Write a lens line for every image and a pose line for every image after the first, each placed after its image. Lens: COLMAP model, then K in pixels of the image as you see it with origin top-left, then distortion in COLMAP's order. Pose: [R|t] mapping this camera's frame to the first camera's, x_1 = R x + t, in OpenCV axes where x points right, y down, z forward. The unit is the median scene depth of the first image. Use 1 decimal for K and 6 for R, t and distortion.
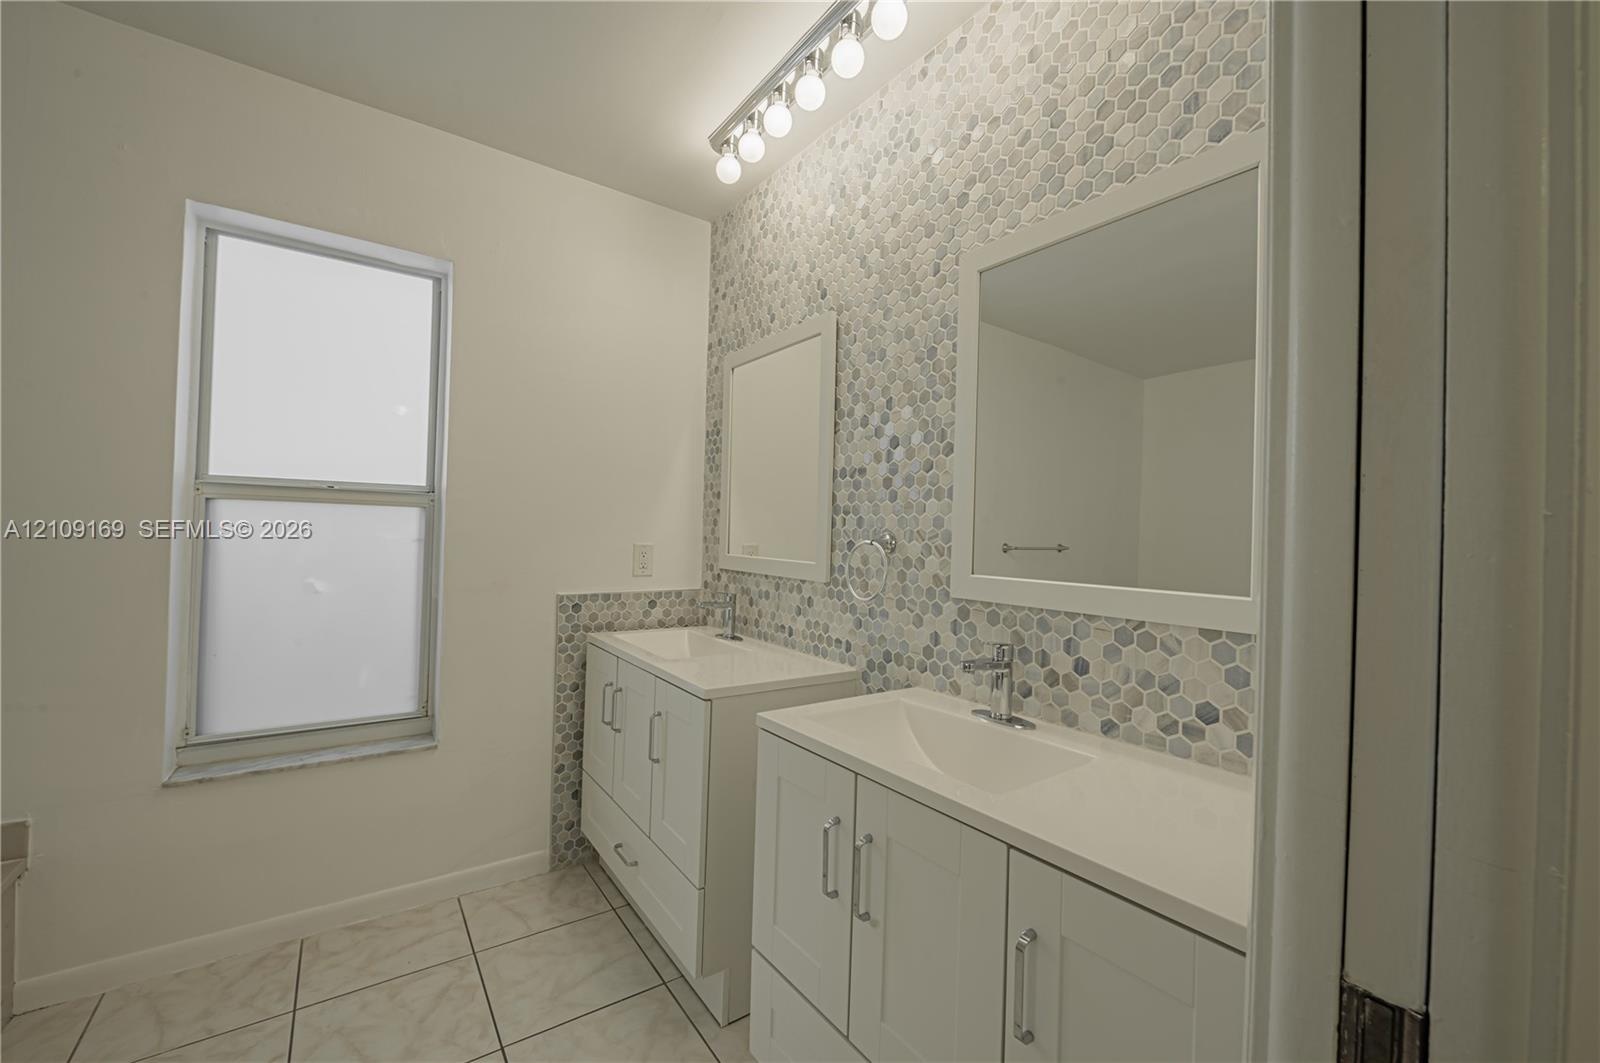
lens RADIAL K [[632.6, 0, 800.4], [0, 632.6, 529.5], [0, 0, 1]] dist [-0.000971, -0.003444]
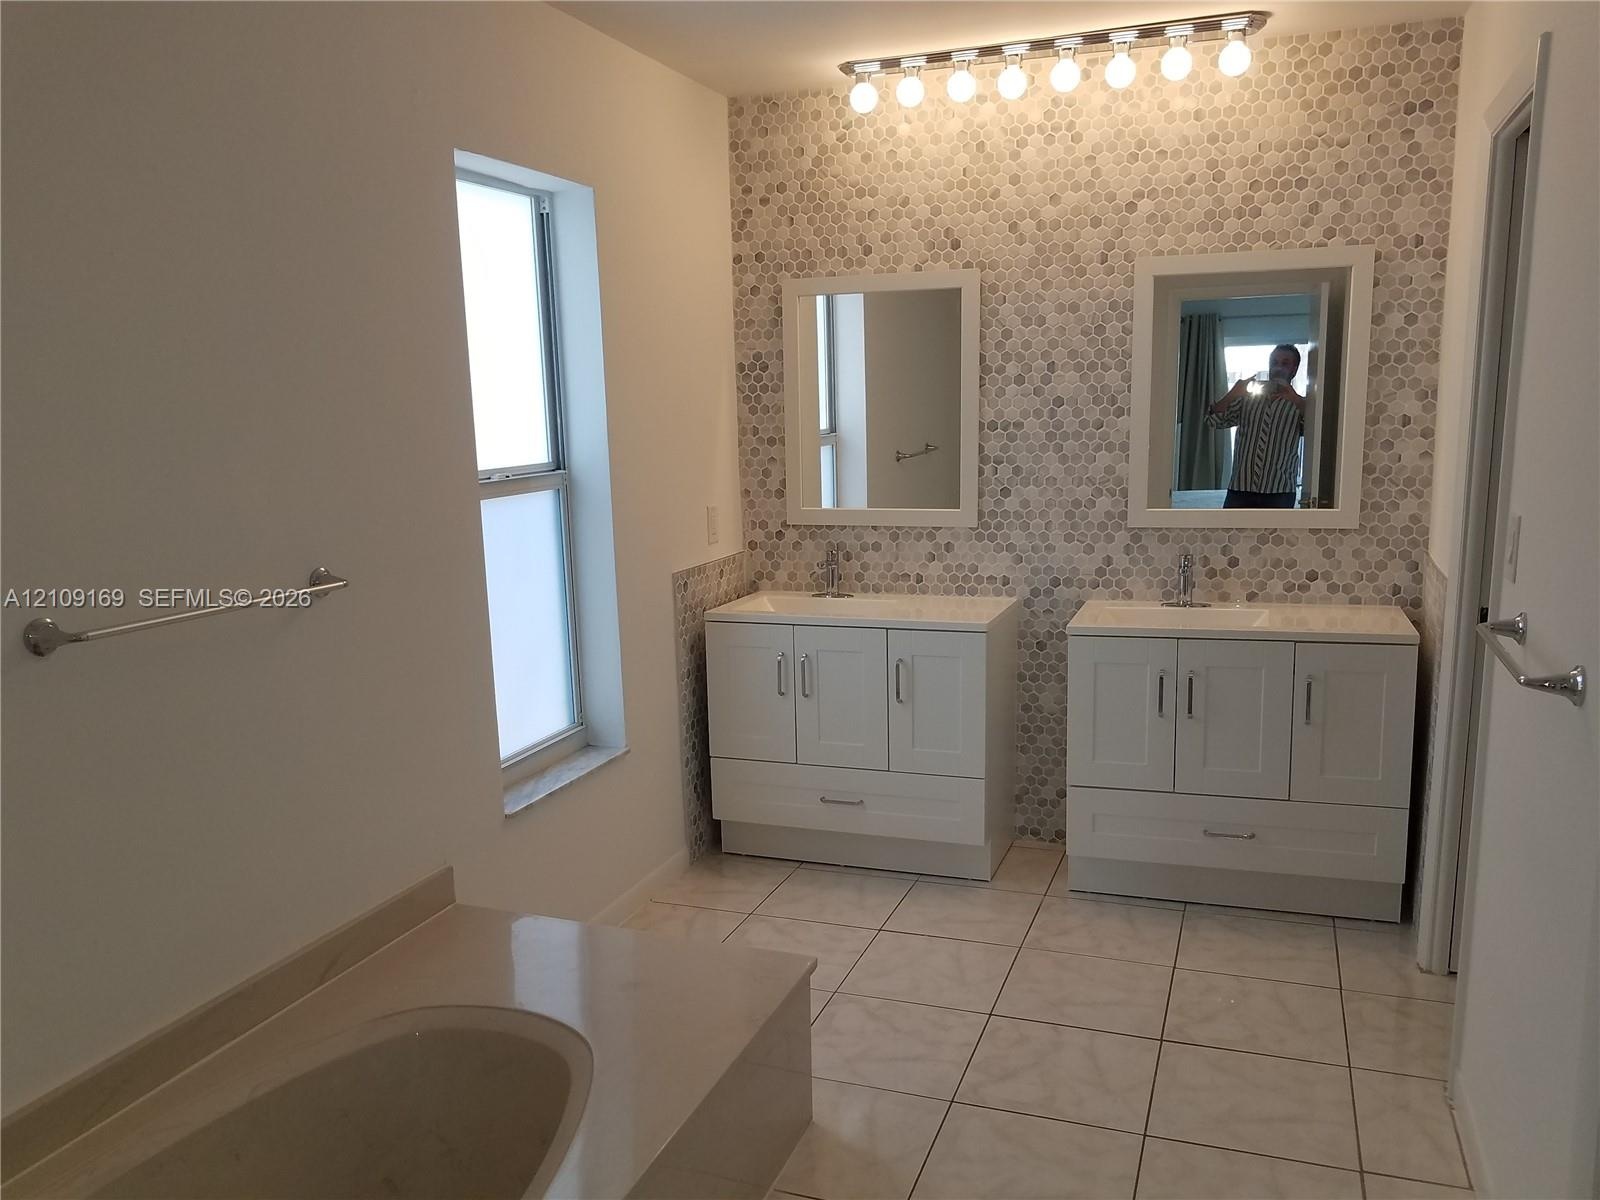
lens RADIAL K [[1254.0, 0, 794.9], [0, 1254.0, 658.4], [0, 0, 1]] dist [0.035149, -0.111954]
pose [[0.827556, -0.159860, 0.538141, -1.557167], [0.045461, 0.974534, 0.219585, -0.203526], [-0.559540, -0.157254, 0.813748, -0.688947]]
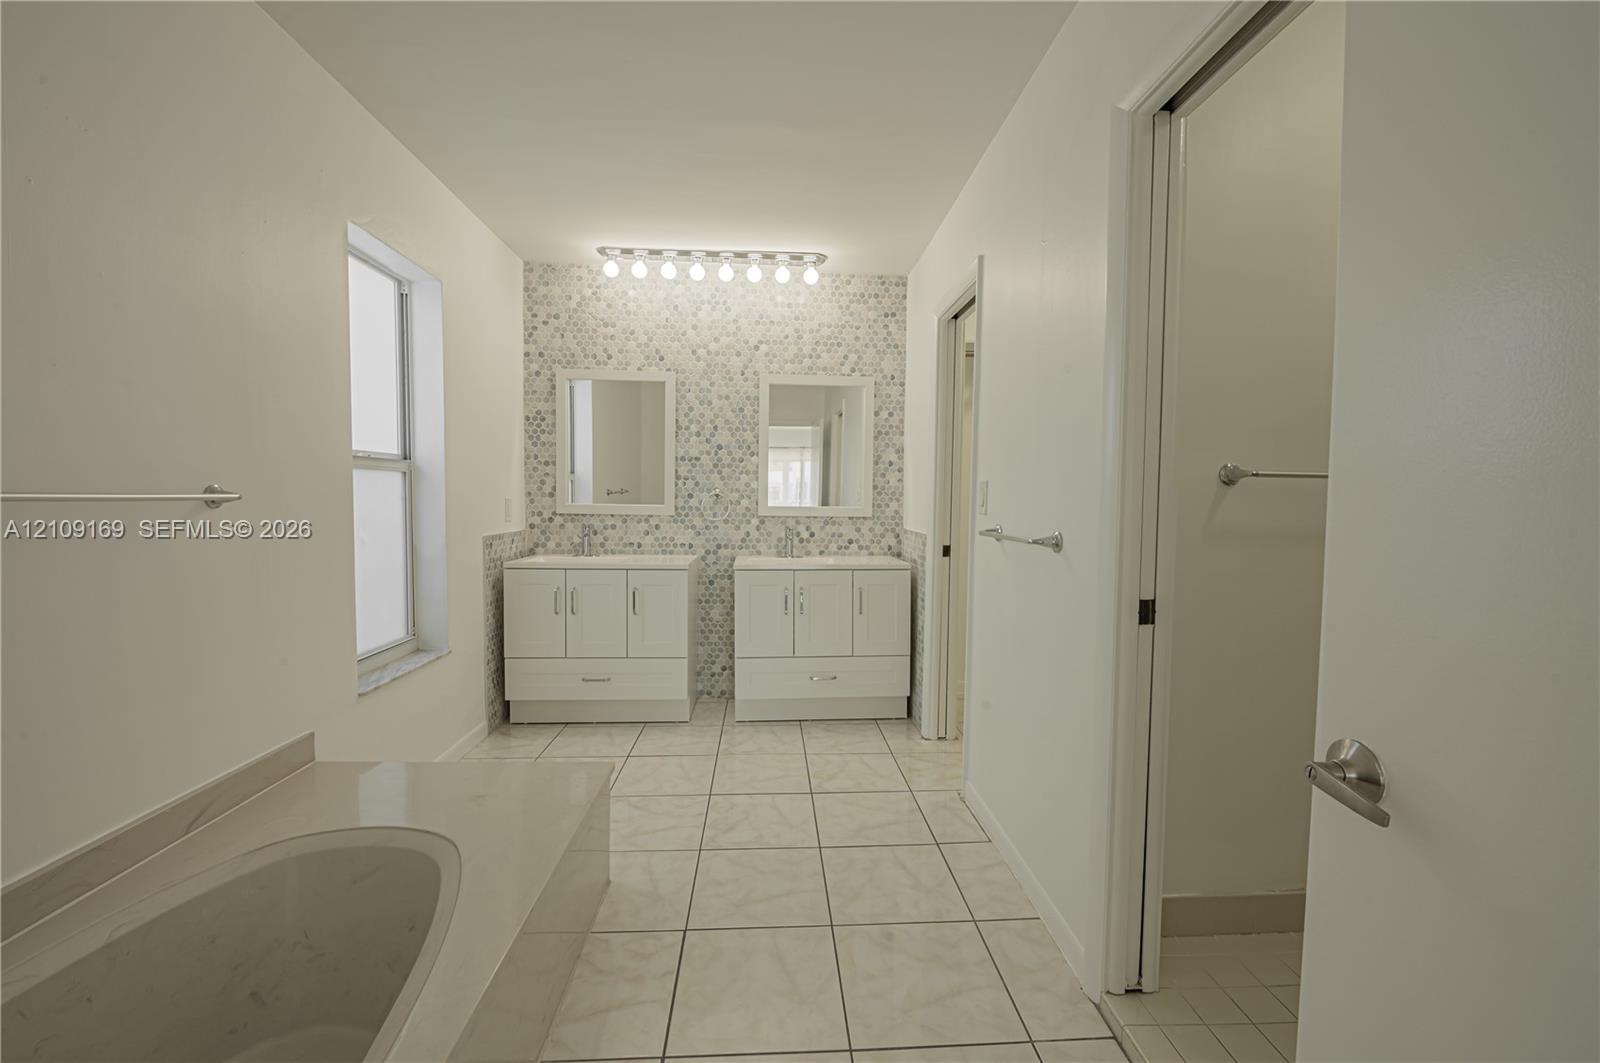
lens RADIAL K [[656.7, 0, 799.2], [0, 656.7, 534.1], [0, 0, 1]] dist [0.000124, -0.000230]
pose [[0.535602, -0.067574, 0.841763, -1.567277], [-0.003817, 0.996589, 0.082432, -0.027199], [-0.844462, -0.047363, 0.533517, -0.422397]]
